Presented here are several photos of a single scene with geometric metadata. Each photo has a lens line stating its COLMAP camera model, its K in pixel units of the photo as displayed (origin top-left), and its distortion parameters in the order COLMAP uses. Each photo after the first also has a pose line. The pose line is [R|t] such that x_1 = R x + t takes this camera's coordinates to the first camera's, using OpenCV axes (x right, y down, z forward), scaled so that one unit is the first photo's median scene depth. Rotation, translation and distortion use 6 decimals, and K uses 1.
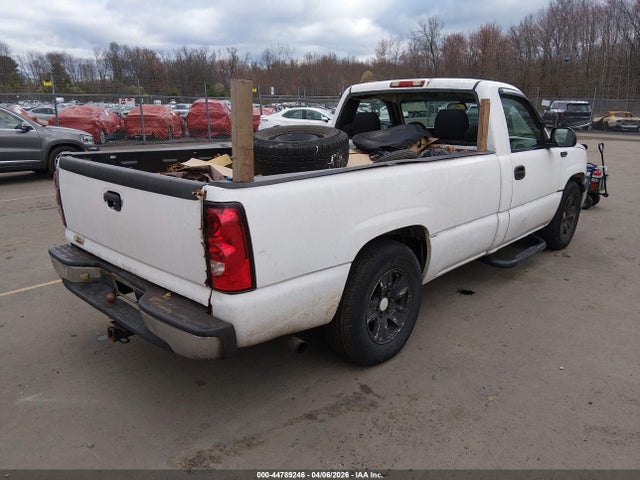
lens RADIAL K [[493.7, 0, 325.2], [0, 493.7, 238.9], [0, 0, 1]] dist [0.011797, -0.021046]
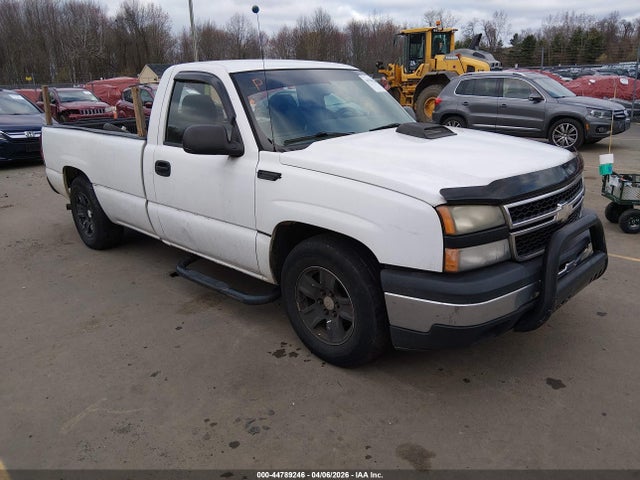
lens RADIAL K [[493.7, 0, 321.5], [0, 493.7, 237.0], [0, 0, 1]] dist [0.011797, -0.021046]
pose [[-0.033464, 0.304222, -0.952013, 1.224275], [-0.222814, 0.926303, 0.303838, -0.341017], [0.974286, 0.222290, 0.036787, 1.230085]]
